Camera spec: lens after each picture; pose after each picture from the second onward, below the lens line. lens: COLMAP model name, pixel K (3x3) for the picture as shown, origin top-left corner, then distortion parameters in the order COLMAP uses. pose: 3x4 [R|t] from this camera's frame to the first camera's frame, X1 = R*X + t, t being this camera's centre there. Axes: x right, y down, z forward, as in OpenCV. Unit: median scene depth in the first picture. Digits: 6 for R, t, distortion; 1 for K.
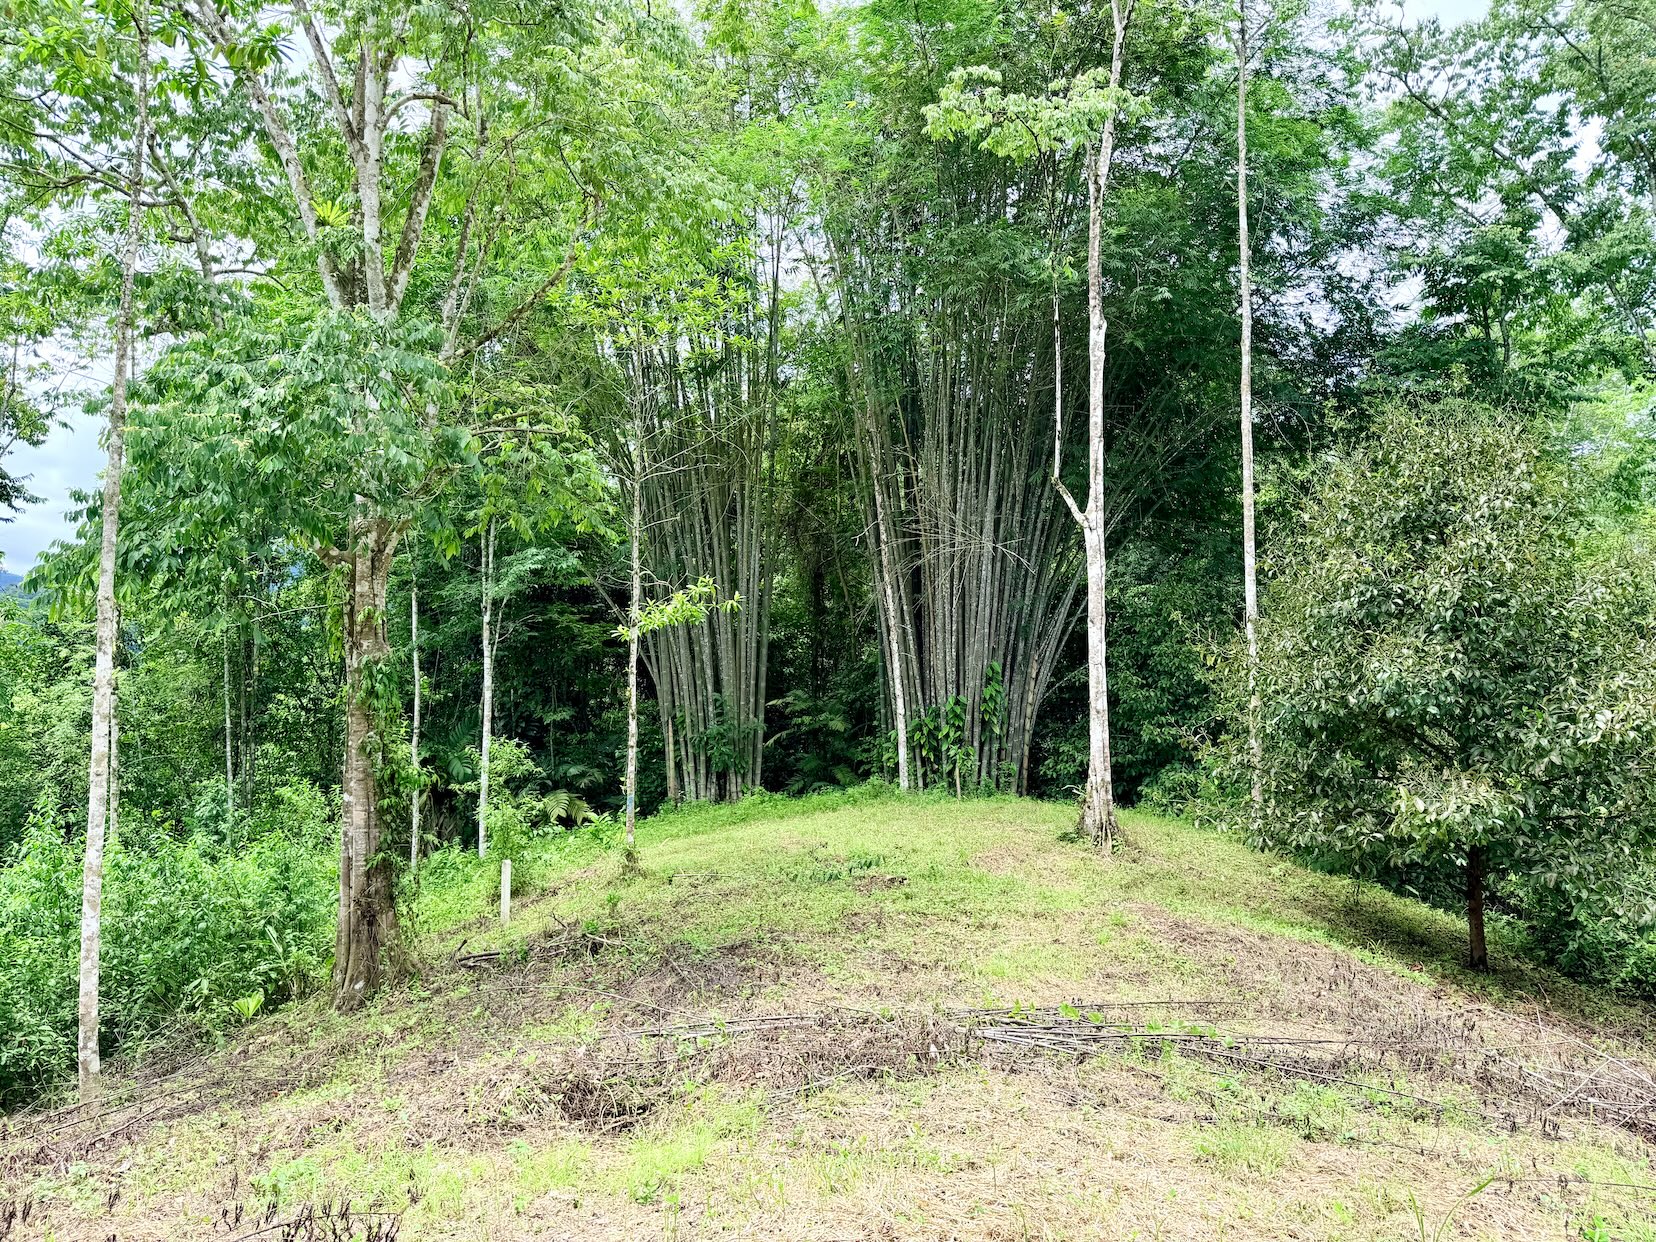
lens RADIAL K [[1167.4, 0, 831.5], [0, 1167.4, 622.6], [0, 0, 1]] dist [-0.001964, -0.002448]
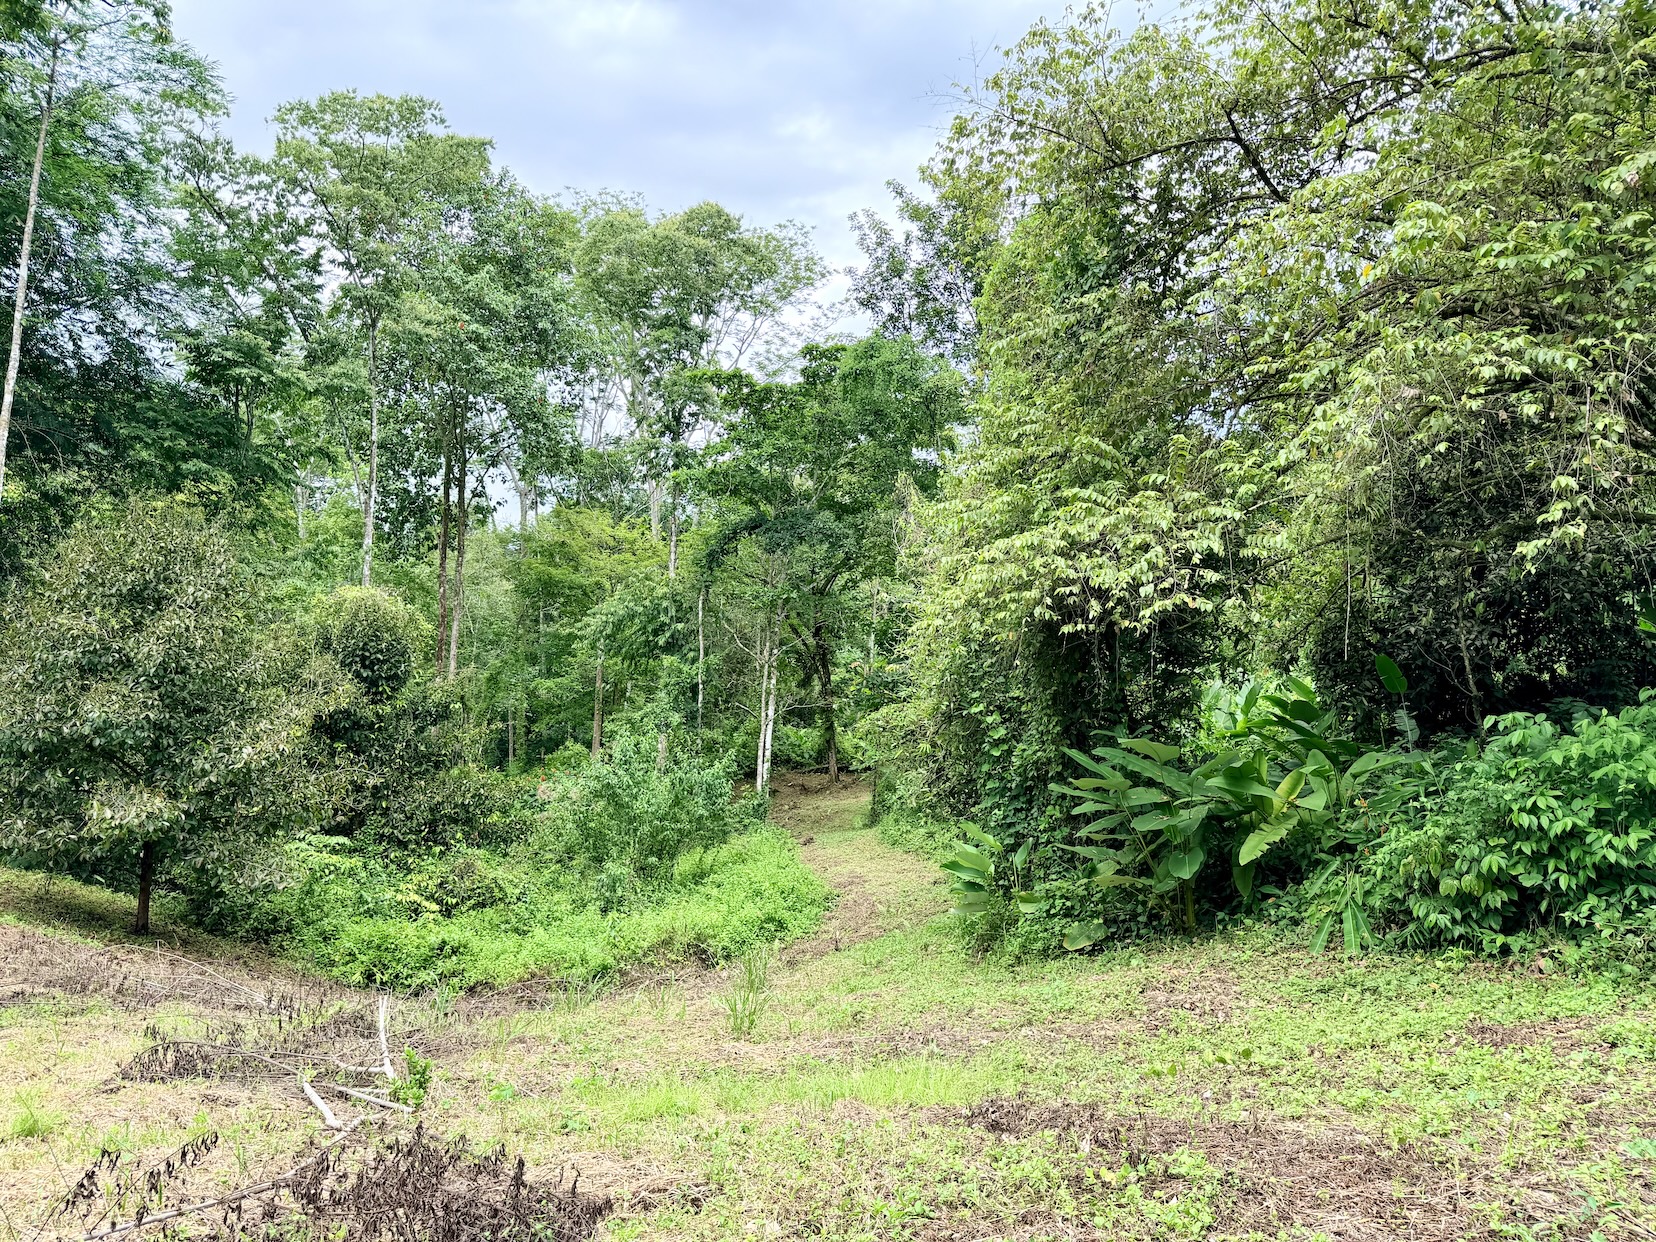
lens RADIAL K [[1167.4, 0, 831.5], [0, 1167.4, 622.6], [0, 0, 1]] dist [-0.001964, -0.002448]
pose [[0.543633, 0.103831, 0.832876, -0.084924], [-0.111520, 0.992456, -0.050934, -0.039455], [-0.831881, -0.065193, 0.551111, -0.192468]]
